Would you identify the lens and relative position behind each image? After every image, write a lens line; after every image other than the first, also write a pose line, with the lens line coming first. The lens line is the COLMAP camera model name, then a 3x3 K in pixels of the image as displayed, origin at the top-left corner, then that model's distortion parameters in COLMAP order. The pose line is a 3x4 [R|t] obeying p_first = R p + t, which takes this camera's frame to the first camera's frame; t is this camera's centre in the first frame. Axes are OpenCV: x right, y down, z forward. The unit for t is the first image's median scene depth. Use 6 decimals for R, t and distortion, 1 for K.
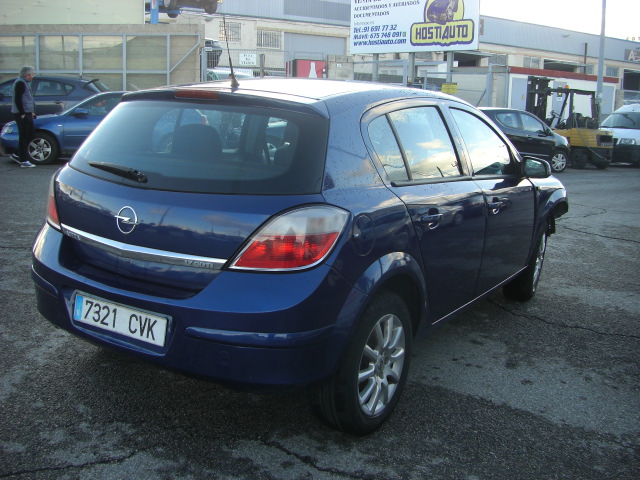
lens RADIAL K [[735.6, 0, 318.9], [0, 735.6, 221.6], [0, 0, 1]] dist [-0.205694, 0.226530]
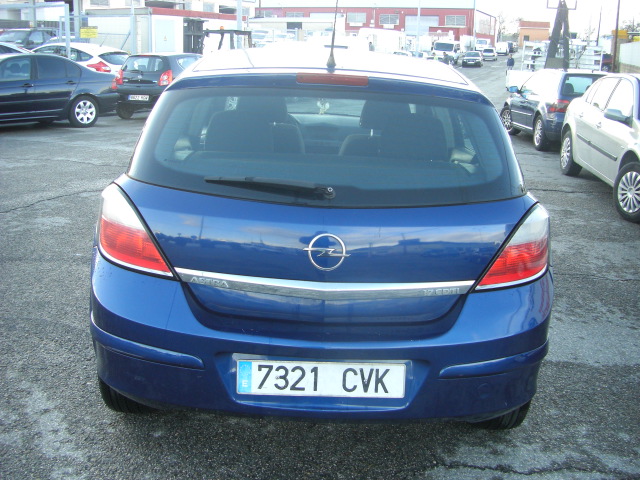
lens RADIAL K [[735.6, 0, 318.9], [0, 735.6, 221.6], [0, 0, 1]] dist [-0.205694, 0.226530]
pose [[0.844559, -0.139551, 0.516958, -0.649650], [0.095363, 0.989208, 0.111239, -0.117793], [-0.526903, -0.044650, 0.848752, 0.337594]]
